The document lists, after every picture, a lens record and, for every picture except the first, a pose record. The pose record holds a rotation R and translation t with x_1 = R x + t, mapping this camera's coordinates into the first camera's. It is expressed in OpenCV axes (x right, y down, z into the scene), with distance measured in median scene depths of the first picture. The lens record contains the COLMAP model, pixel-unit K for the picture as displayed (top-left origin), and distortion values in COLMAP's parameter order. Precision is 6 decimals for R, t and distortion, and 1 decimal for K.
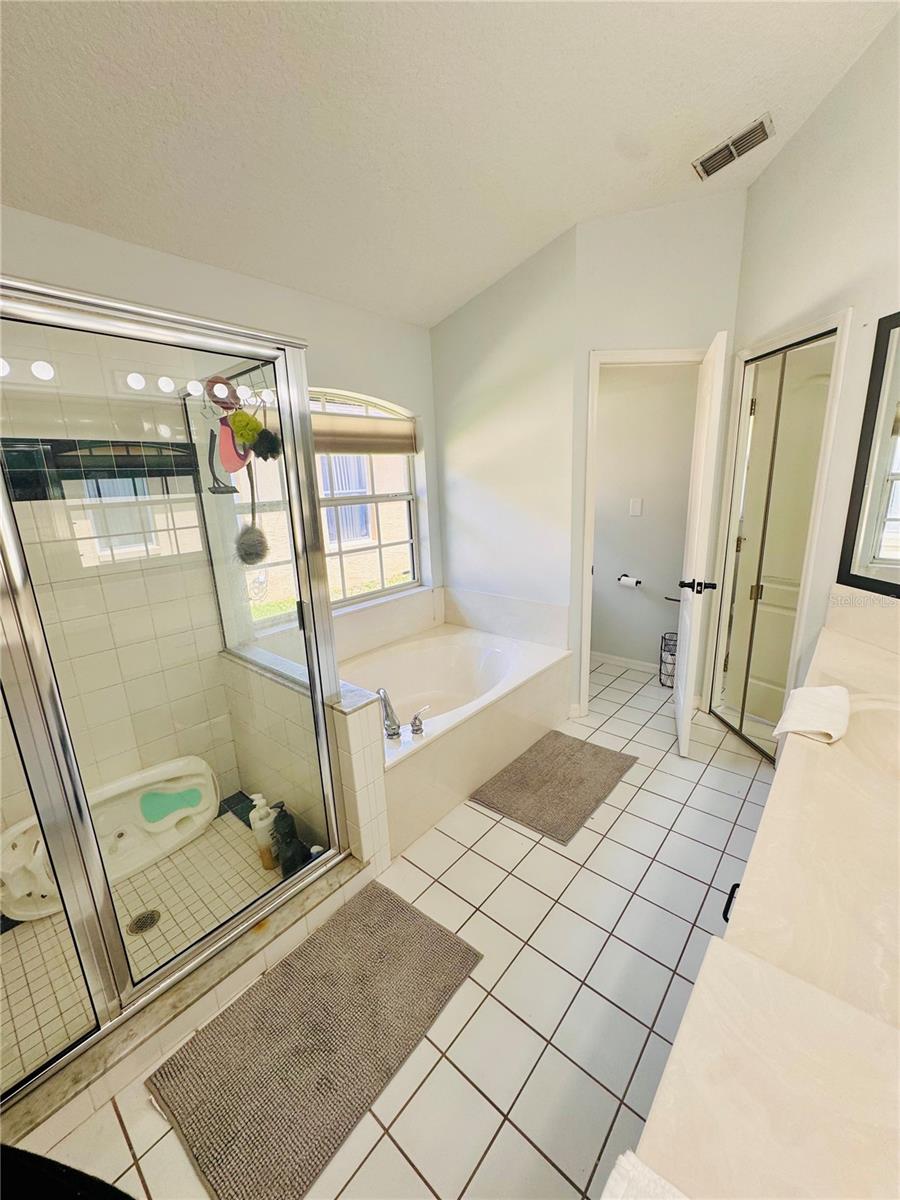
lens RADIAL K [[475.7, 0, 450.0], [0, 475.7, 600.0], [0, 0, 1]] dist [-0.003632, -0.000001]
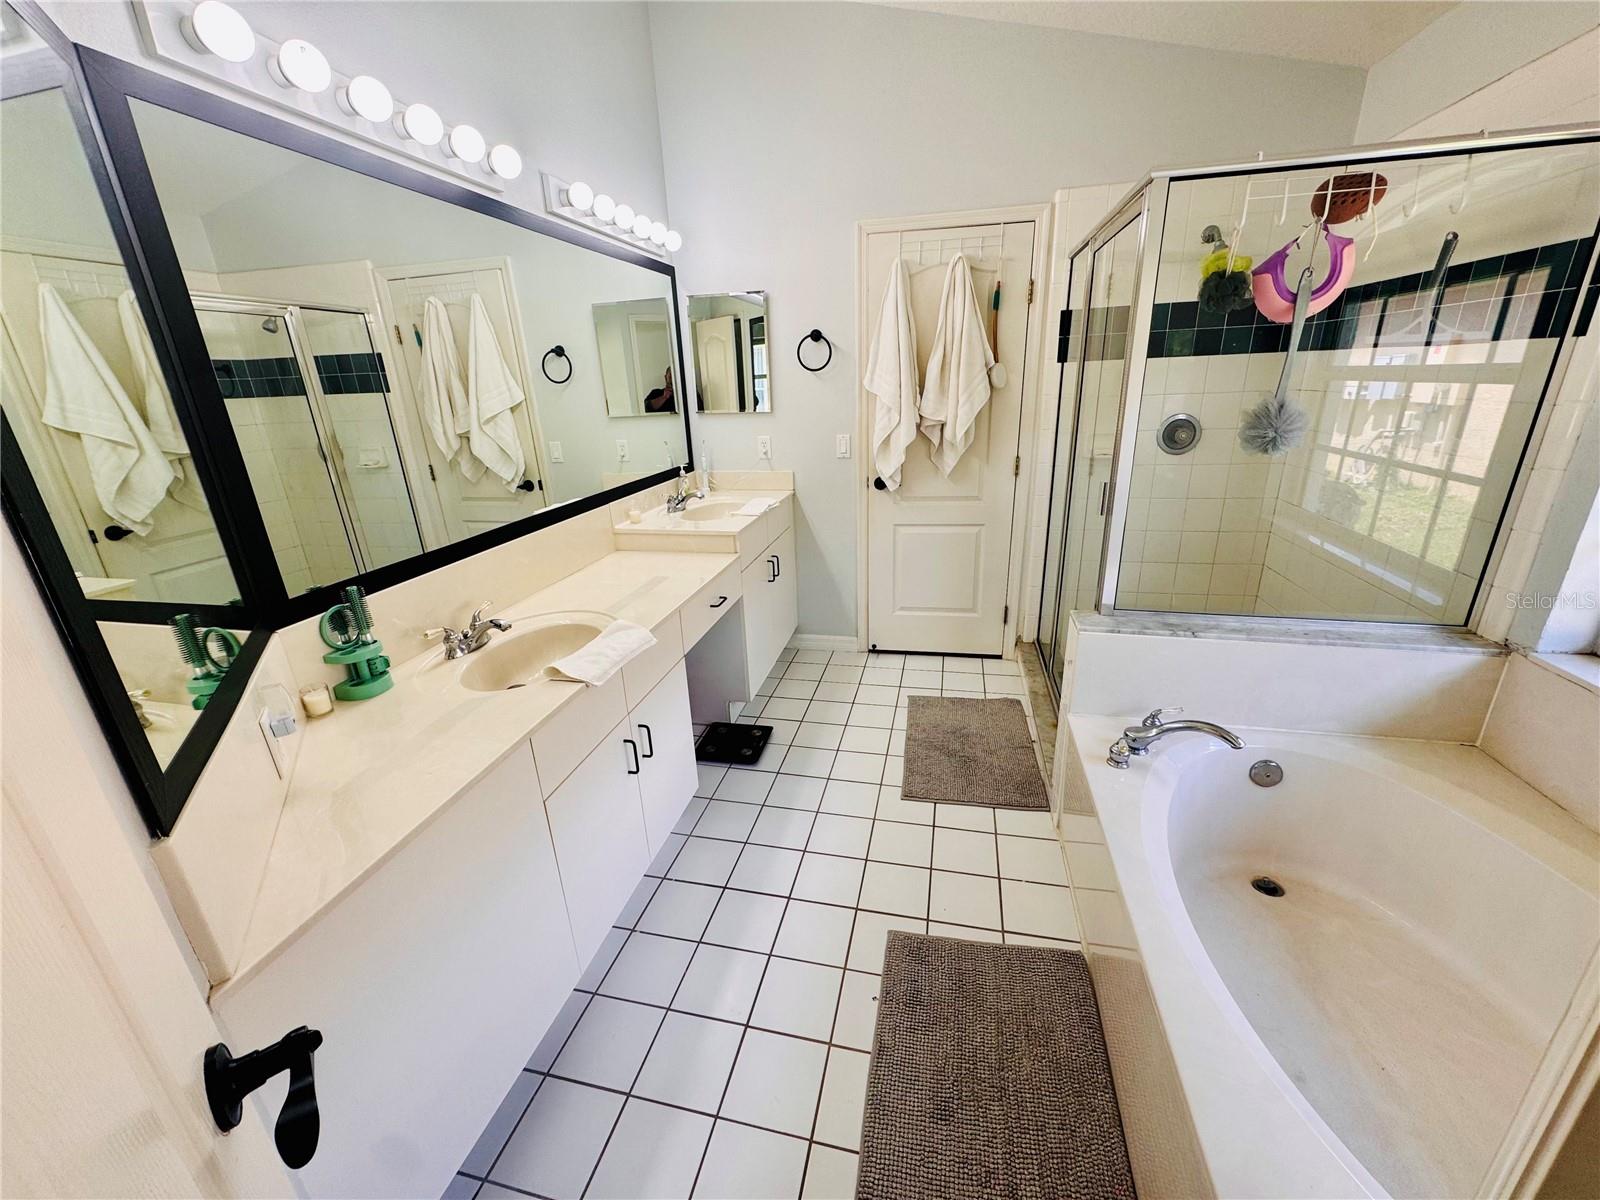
lens RADIAL K [[634.2, 0, 800.0], [0, 634.2, 600.0], [0, 0, 1]] dist [-0.003632, -0.000001]
pose [[-0.881894, 0.228018, -0.412639, 0.585748], [-0.038546, 0.837455, 0.545145, -0.336934], [0.469869, 0.496666, -0.729757, 1.289503]]
